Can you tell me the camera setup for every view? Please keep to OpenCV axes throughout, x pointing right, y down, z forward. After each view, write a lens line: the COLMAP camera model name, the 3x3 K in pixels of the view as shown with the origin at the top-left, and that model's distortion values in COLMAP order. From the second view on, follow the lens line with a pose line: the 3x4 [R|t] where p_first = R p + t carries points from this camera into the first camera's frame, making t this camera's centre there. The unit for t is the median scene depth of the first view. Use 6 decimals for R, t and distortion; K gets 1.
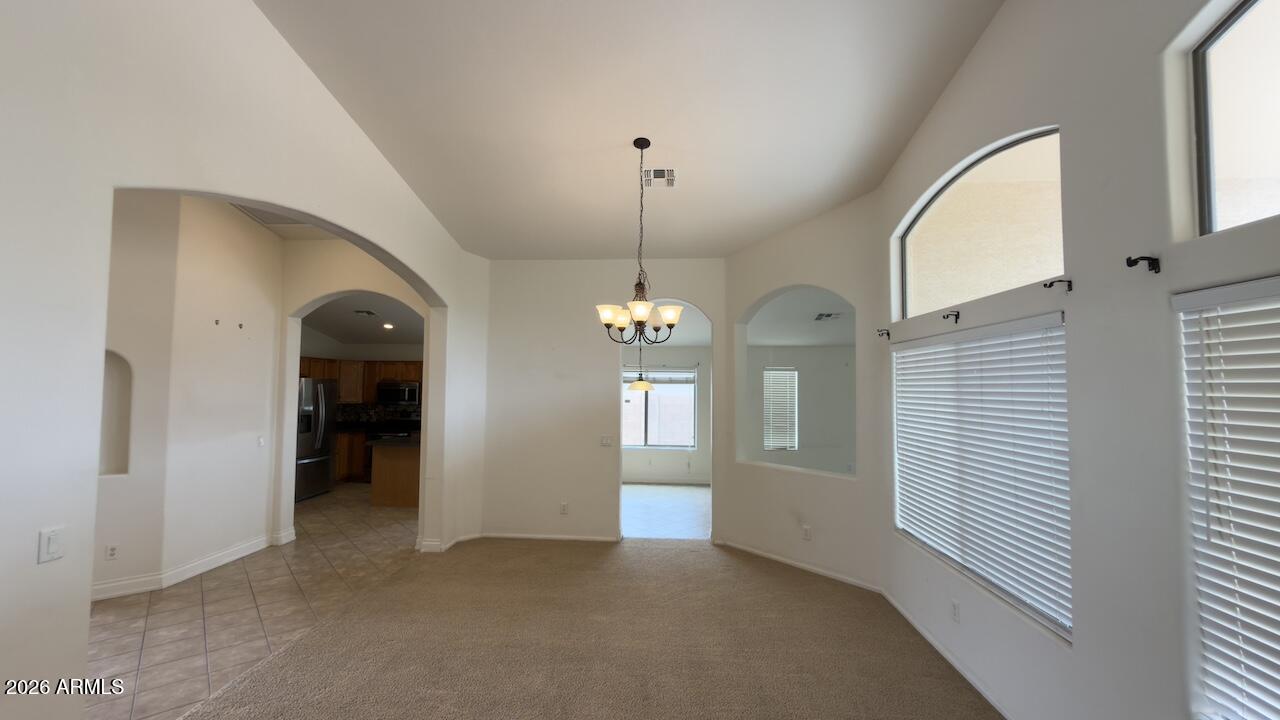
lens RADIAL K [[511.2, 0, 640.0], [0, 511.2, 364.2], [0, 0, 1]] dist [-0.000849, 0.000218]
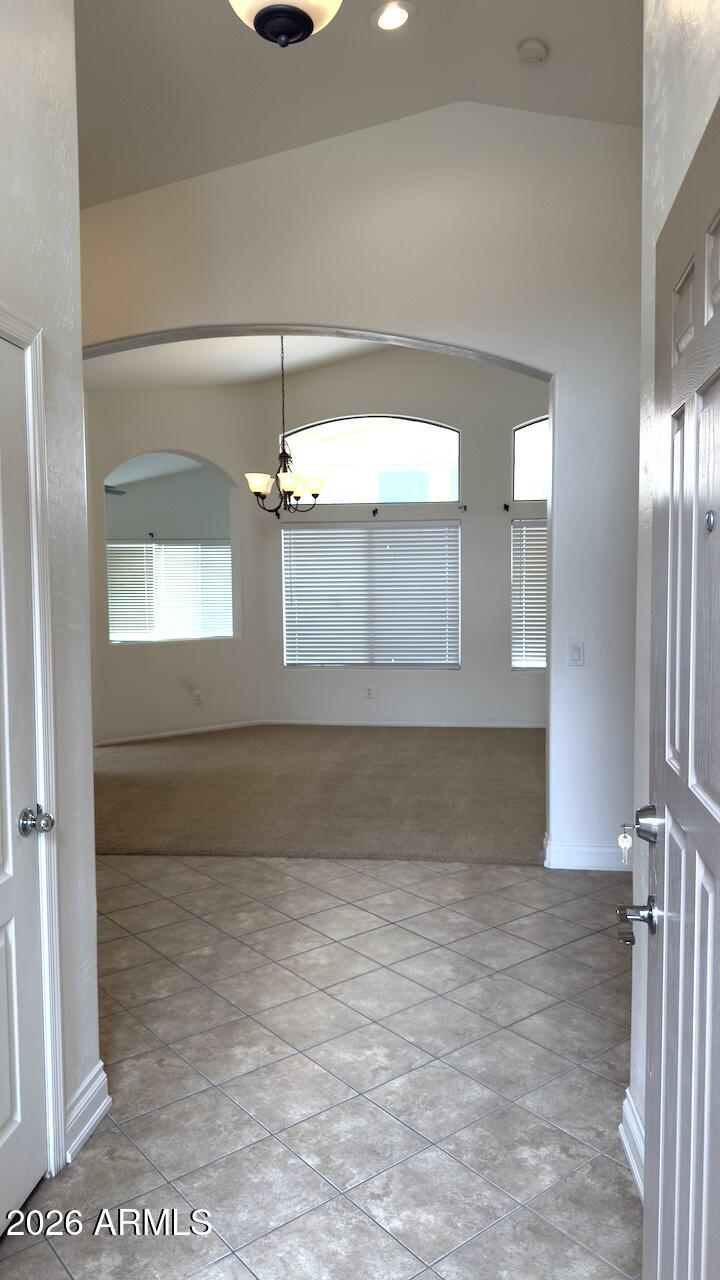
lens RADIAL K [[893.2, 0, 360.0], [0, 893.2, 640.0], [0, 0, 1]] dist [0.000406, 0.000003]
pose [[0.047242, -0.080569, 0.995629, -1.744731], [-0.032227, 0.996100, 0.082136, 0.061686], [-0.998363, -0.035967, 0.044461, 0.706716]]
